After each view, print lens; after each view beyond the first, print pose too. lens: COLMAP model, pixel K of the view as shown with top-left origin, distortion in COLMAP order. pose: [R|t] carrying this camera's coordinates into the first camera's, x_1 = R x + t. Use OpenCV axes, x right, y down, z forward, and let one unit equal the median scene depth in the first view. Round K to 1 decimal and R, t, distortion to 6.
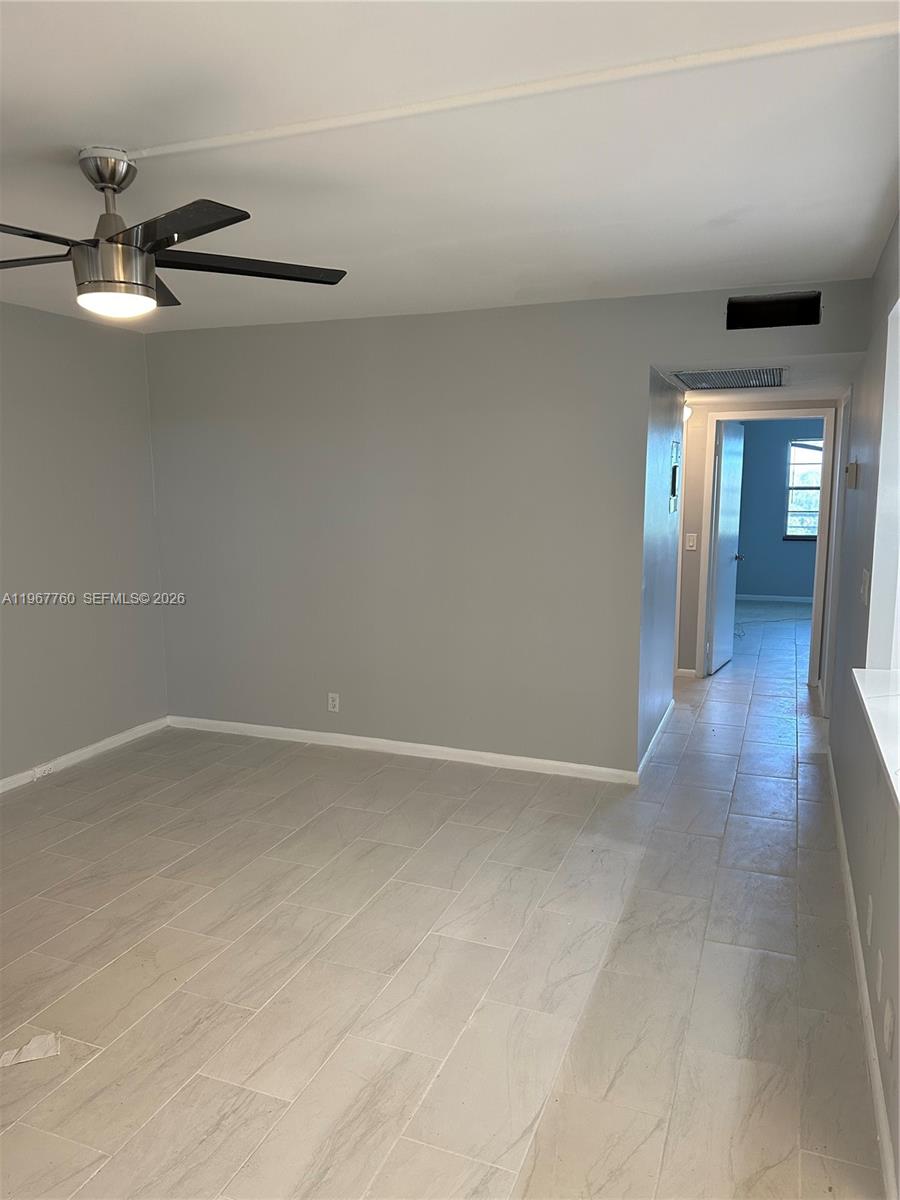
lens RADIAL K [[838.2, 0, 453.2], [0, 838.2, 597.1], [0, 0, 1]] dist [0.021196, -0.022823]
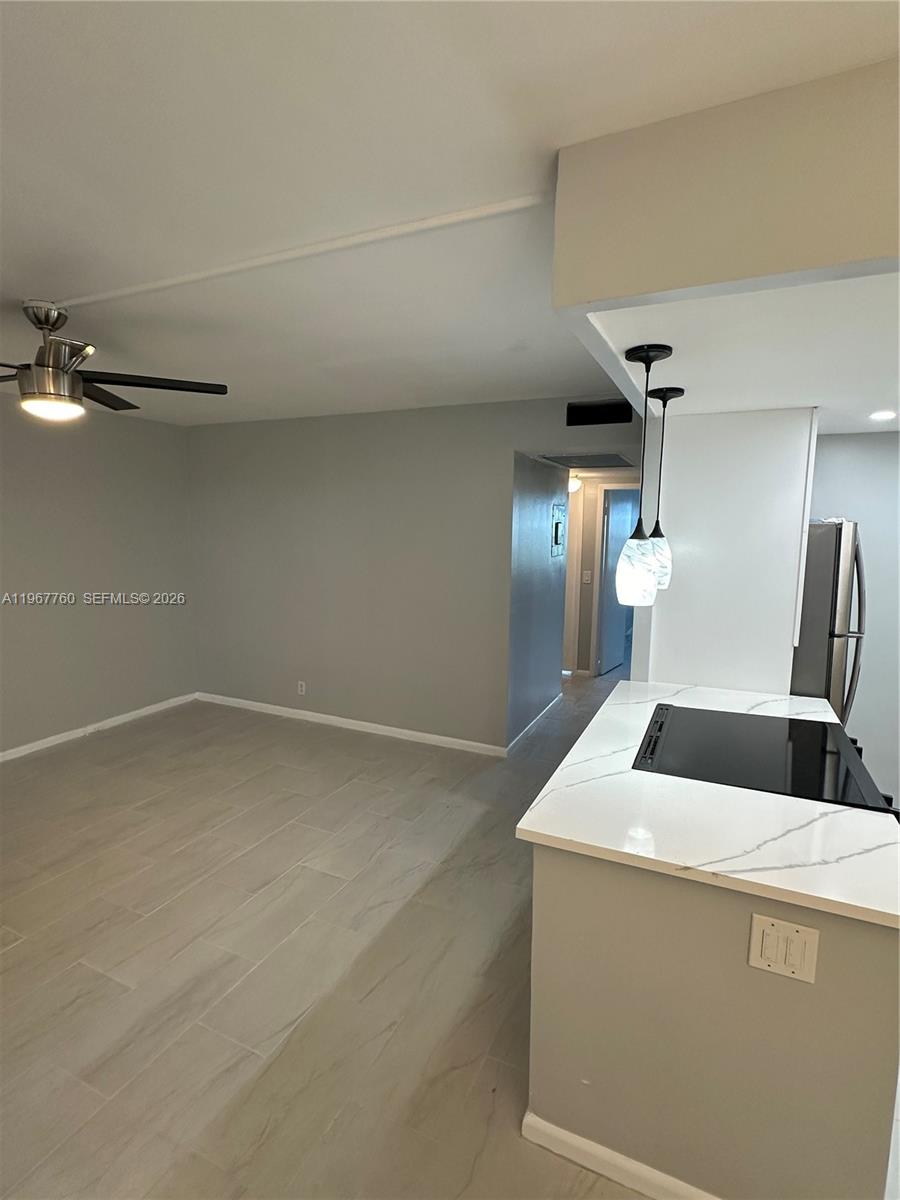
lens RADIAL K [[593.7, 0, 446.2], [0, 593.7, 595.7], [0, 0, 1]] dist [-0.003490, 0.004412]
pose [[0.997186, 0.025134, -0.070625, 0.247597], [-0.026571, 0.999457, -0.019477, -0.022586], [0.070097, 0.021299, 0.997313, 0.040062]]
